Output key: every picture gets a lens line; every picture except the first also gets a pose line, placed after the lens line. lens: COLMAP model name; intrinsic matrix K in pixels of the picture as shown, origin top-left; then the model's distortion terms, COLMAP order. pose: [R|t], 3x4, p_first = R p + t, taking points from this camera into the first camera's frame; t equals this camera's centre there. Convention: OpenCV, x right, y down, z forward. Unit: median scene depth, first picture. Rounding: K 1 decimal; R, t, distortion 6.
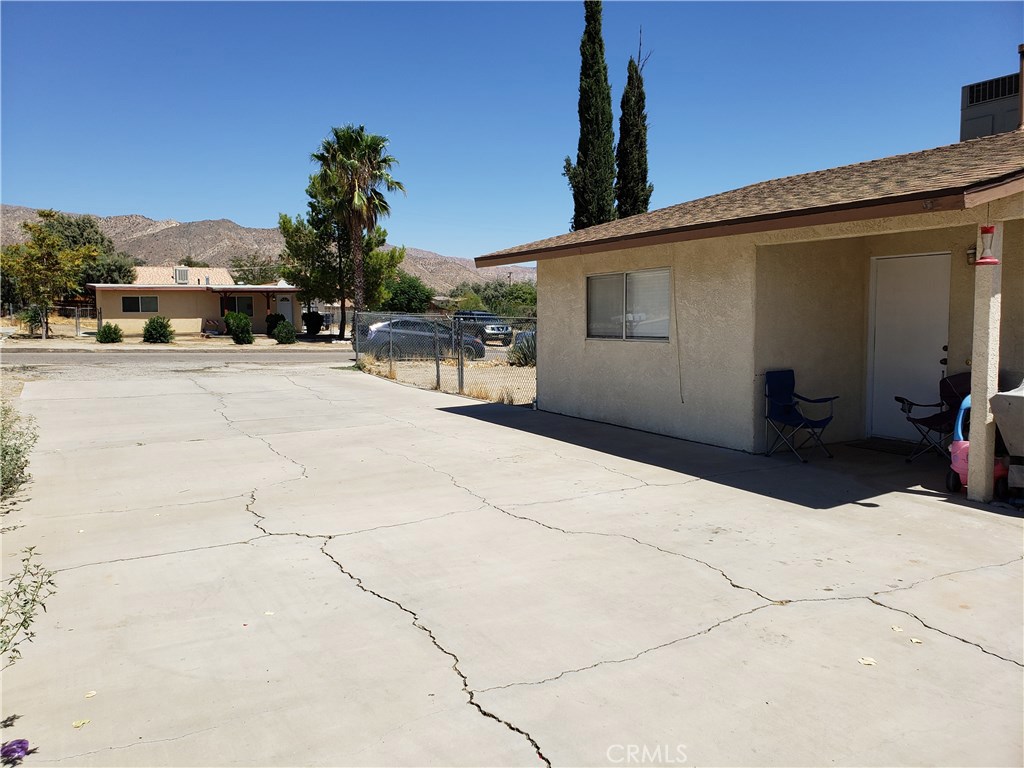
lens RADIAL K [[781.2, 0, 502.1], [0, 781.2, 393.2], [0, 0, 1]] dist [0.036819, -0.028952]
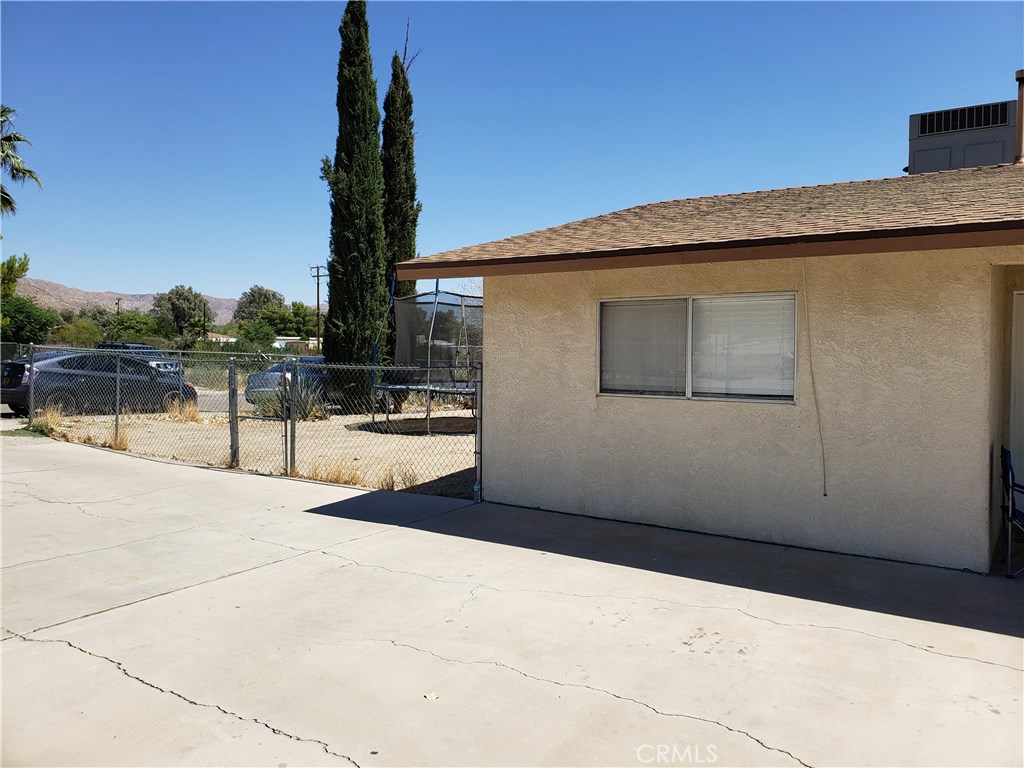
lens RADIAL K [[781.2, 0, 519.2], [0, 781.2, 377.2], [0, 0, 1]] dist [0.036819, -0.028952]
pose [[0.880182, -0.002516, 0.474629, -0.127705], [0.033426, 0.997832, -0.056697, -0.023906], [-0.473457, 0.065769, 0.878358, 0.217015]]
